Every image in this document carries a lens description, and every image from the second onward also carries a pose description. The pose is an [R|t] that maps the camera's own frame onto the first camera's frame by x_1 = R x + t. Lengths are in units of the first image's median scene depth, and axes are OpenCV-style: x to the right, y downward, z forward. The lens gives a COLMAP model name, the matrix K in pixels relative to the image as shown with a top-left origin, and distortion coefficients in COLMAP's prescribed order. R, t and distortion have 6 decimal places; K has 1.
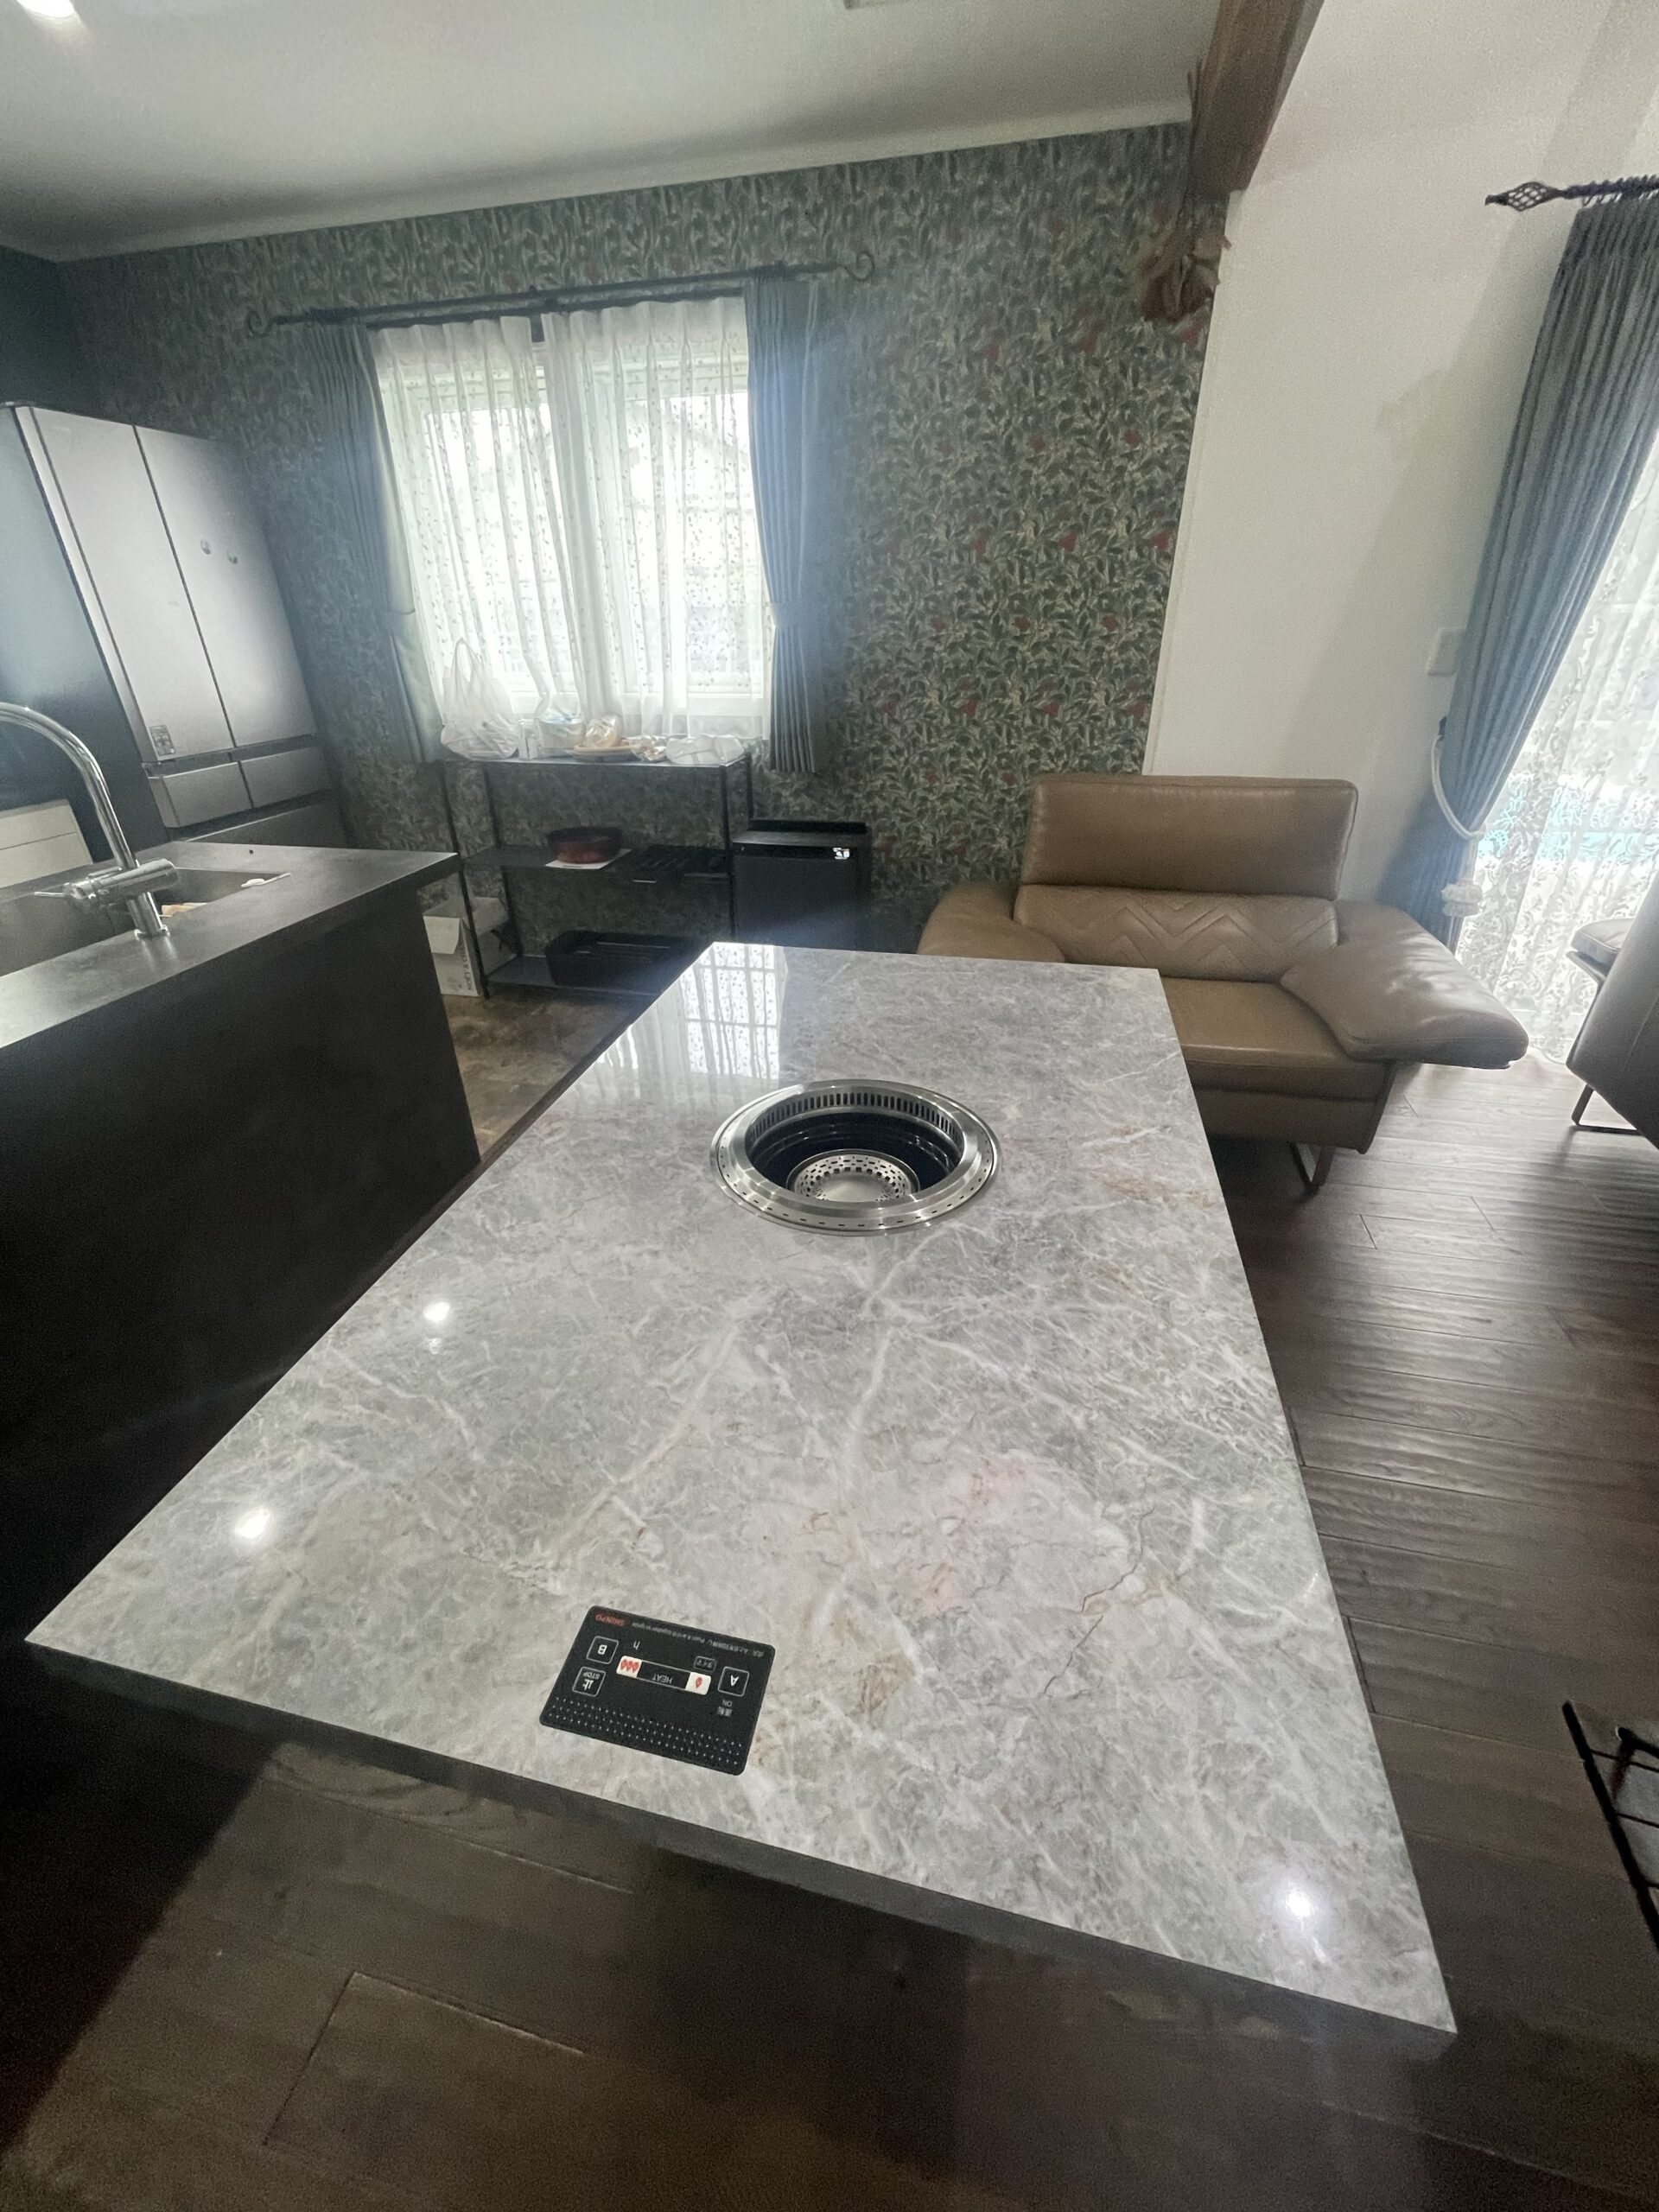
lens RADIAL K [[887.3, 0, 823.9], [0, 887.3, 1098.4], [0, 0, 1]] dist [-0.000525, -0.000709]
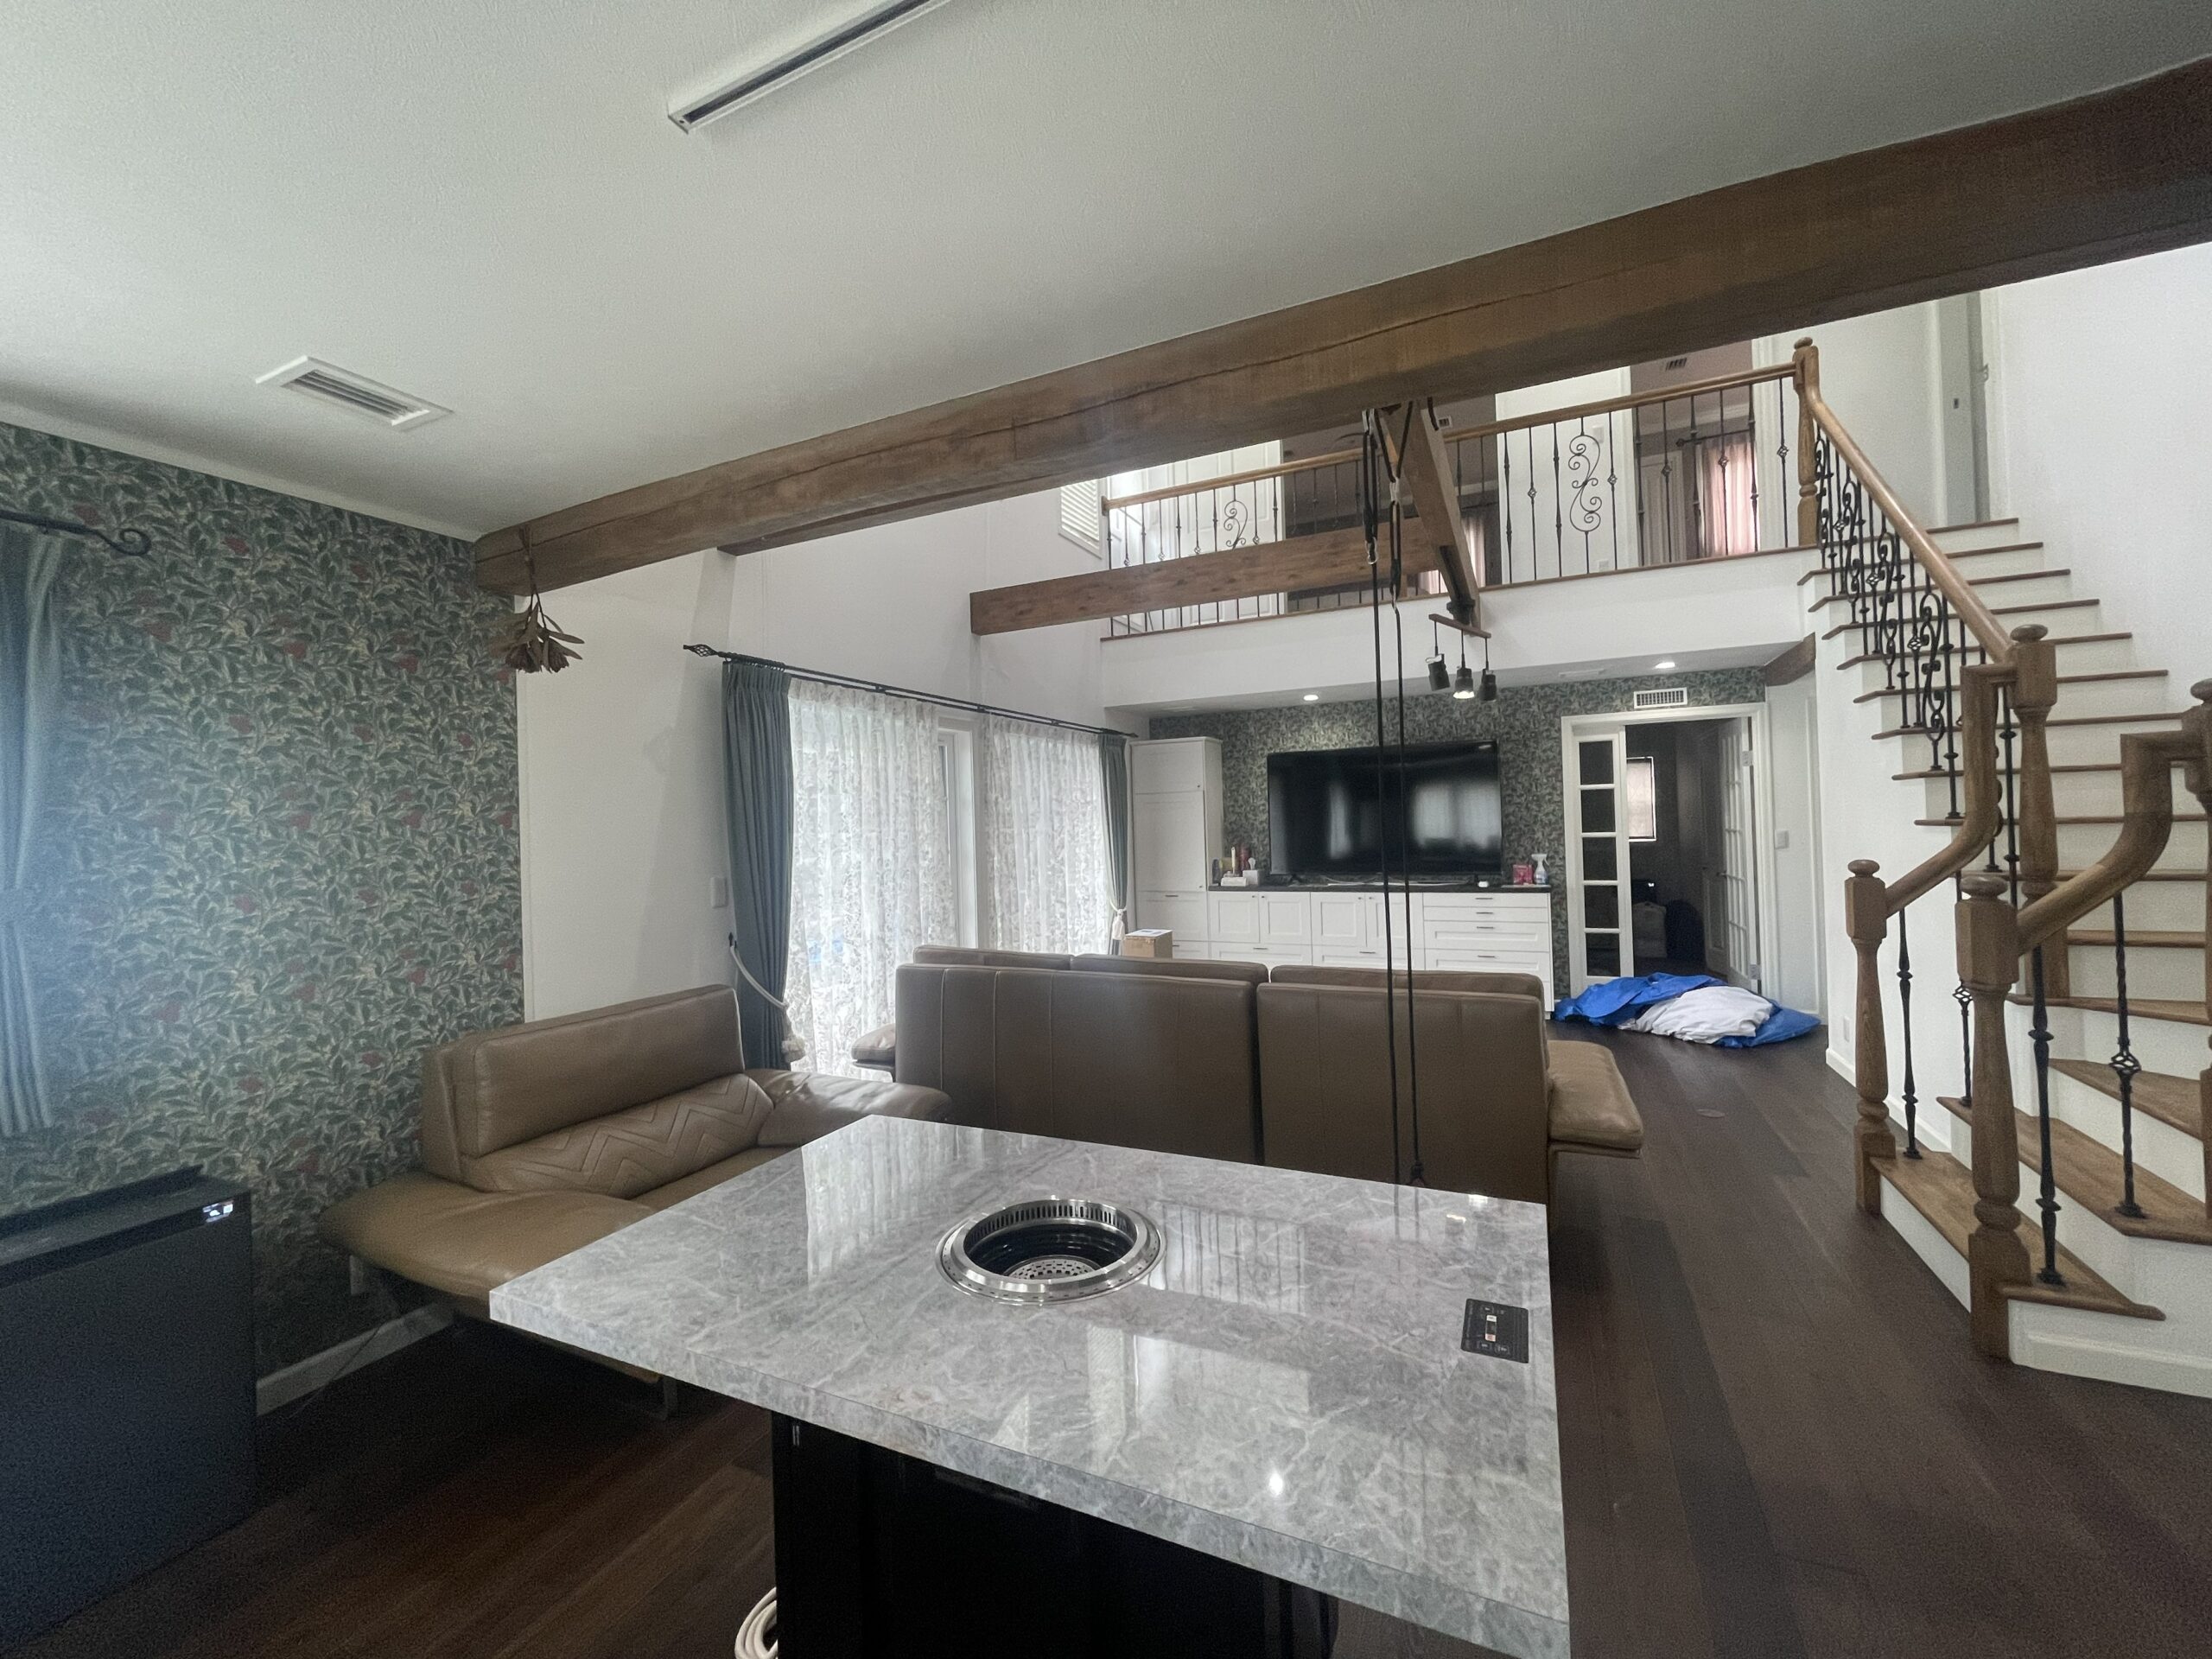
lens RADIAL K [[887.3, 0, 1111.0], [0, 887.3, 822.2], [0, 0, 1]] dist [-0.000525, -0.000709]
pose [[0.209130, 0.016490, 0.977749, -1.190303], [0.499603, 0.857716, -0.121325, -0.263594], [-0.840632, 0.513859, 0.171135, 0.402155]]
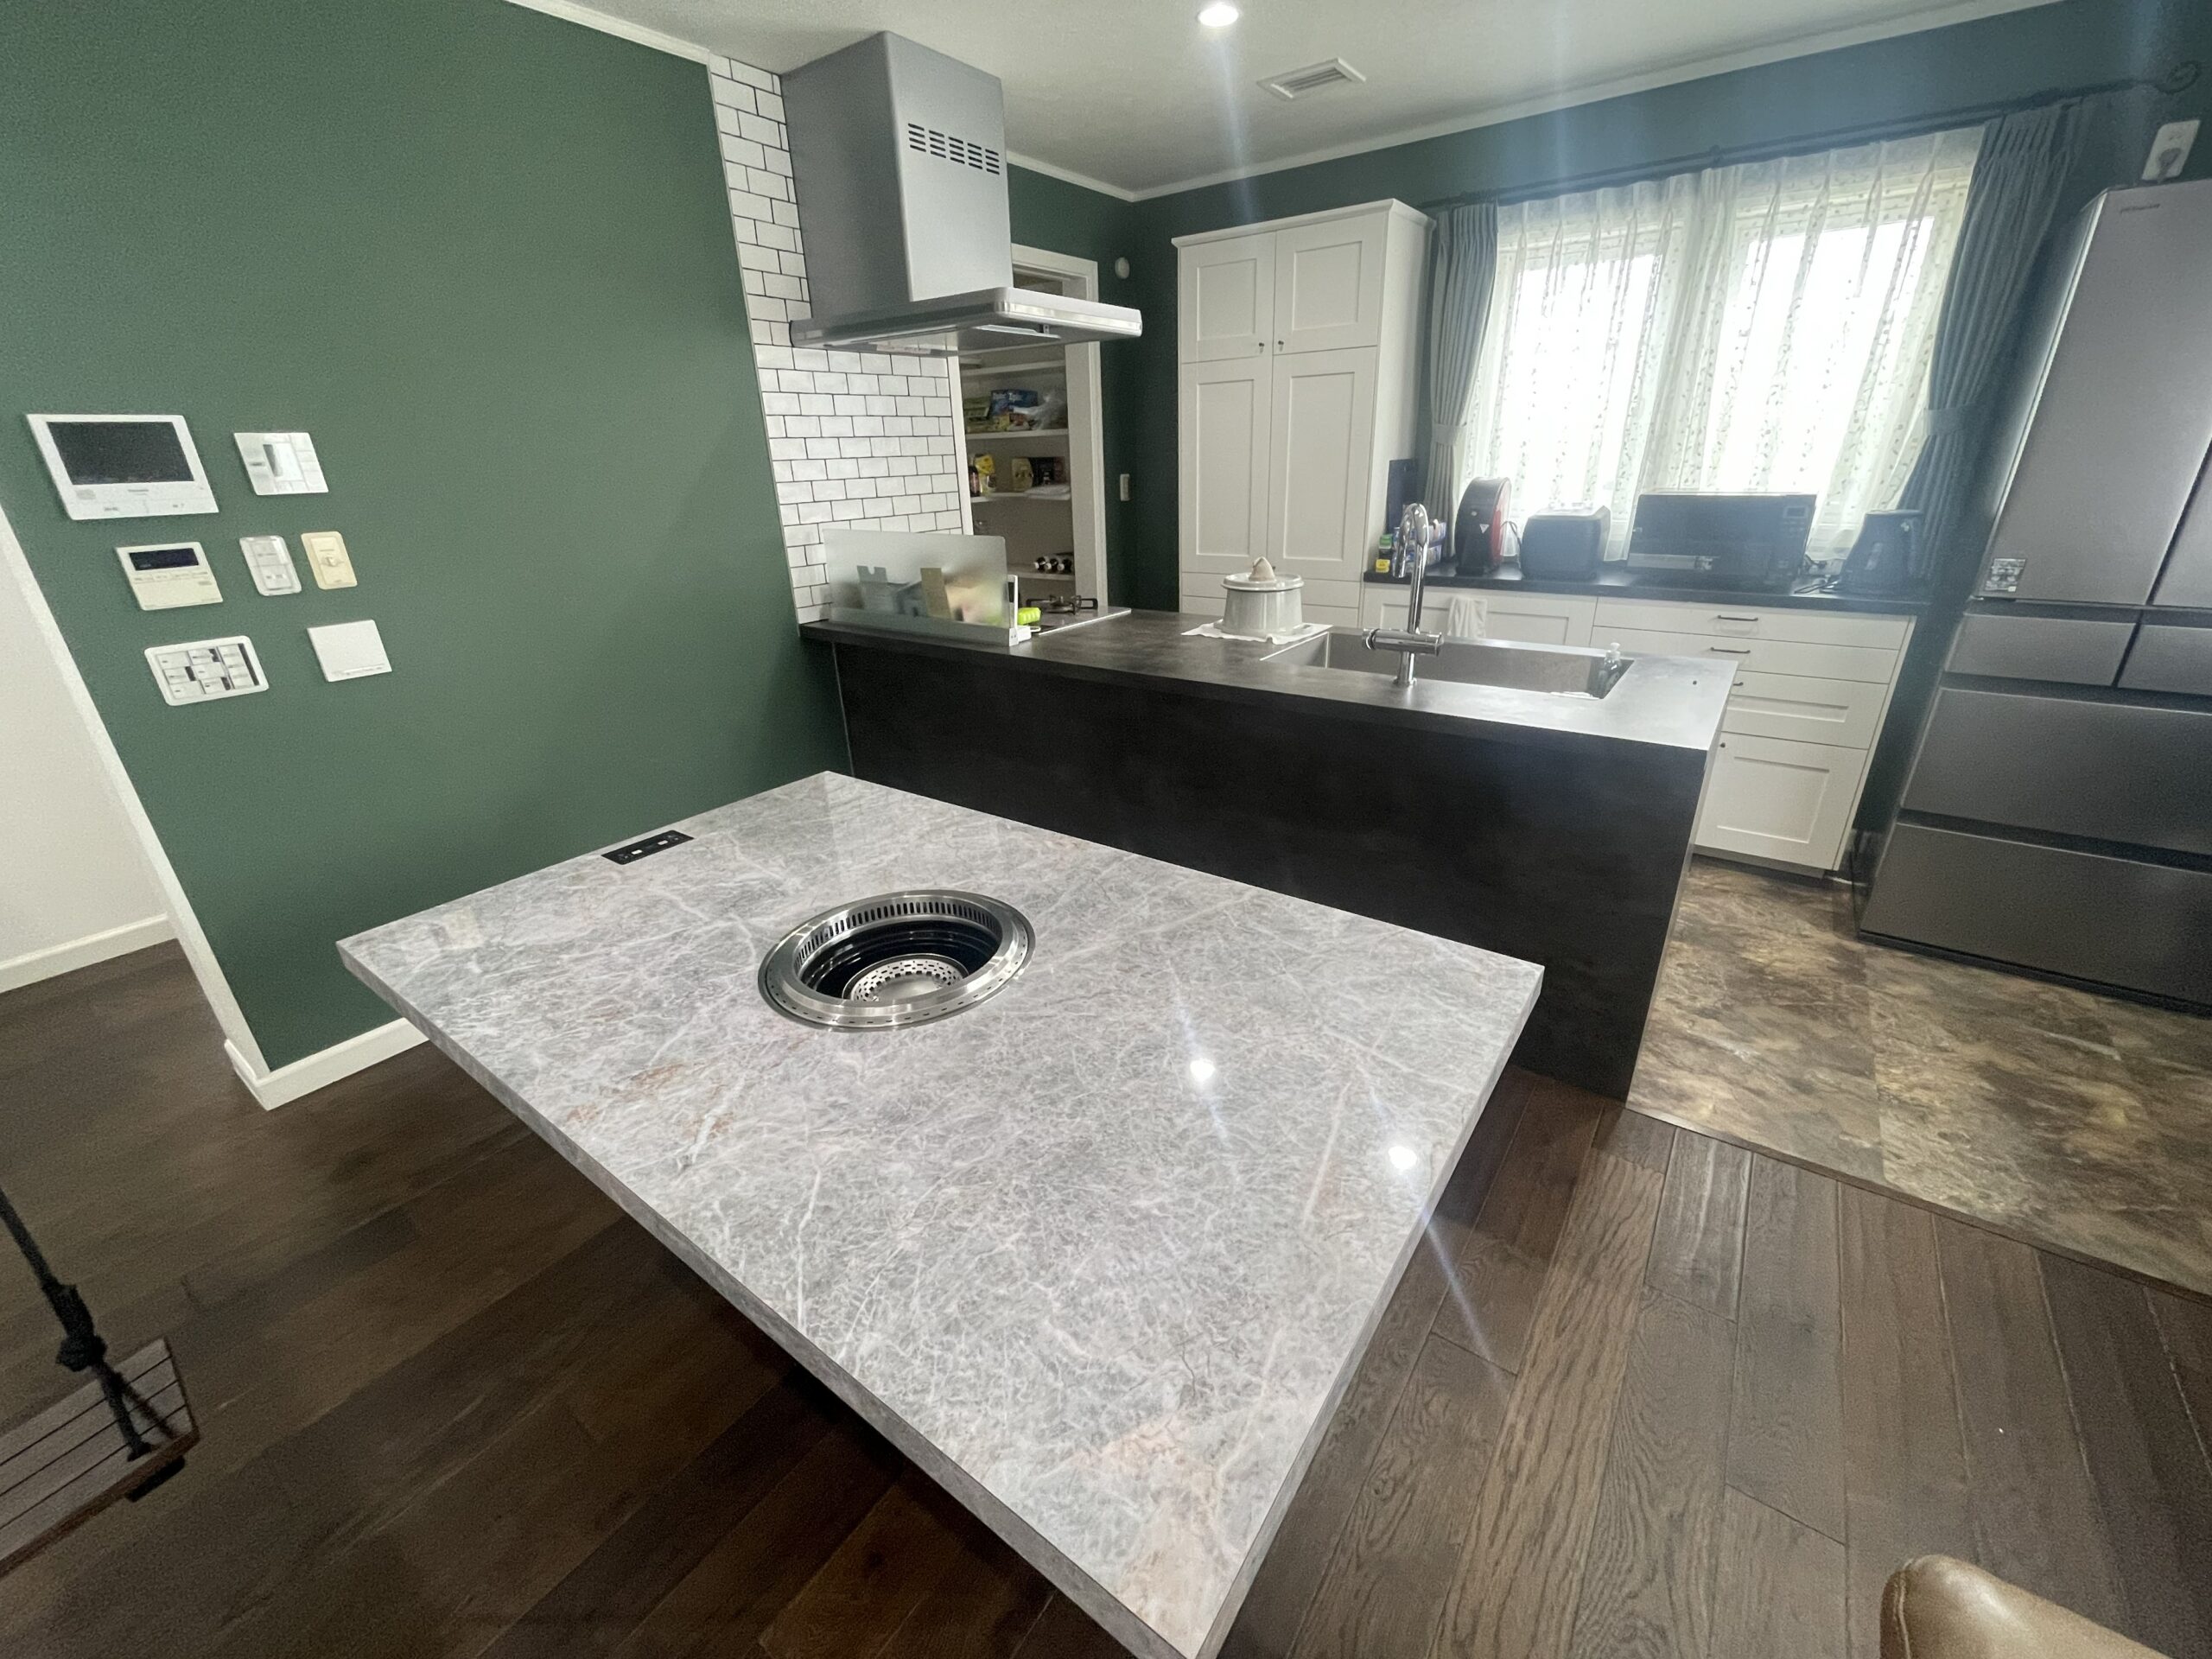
lens RADIAL K [[897.1, 0, 1106.0], [0, 897.1, 829.5], [0, 0, 1]] dist [-0.006481, -0.000184]
pose [[-0.398407, 0.386974, -0.831579, 0.776367], [-0.412924, 0.733893, 0.539347, -0.737842], [0.819003, 0.558258, -0.132598, 1.260165]]
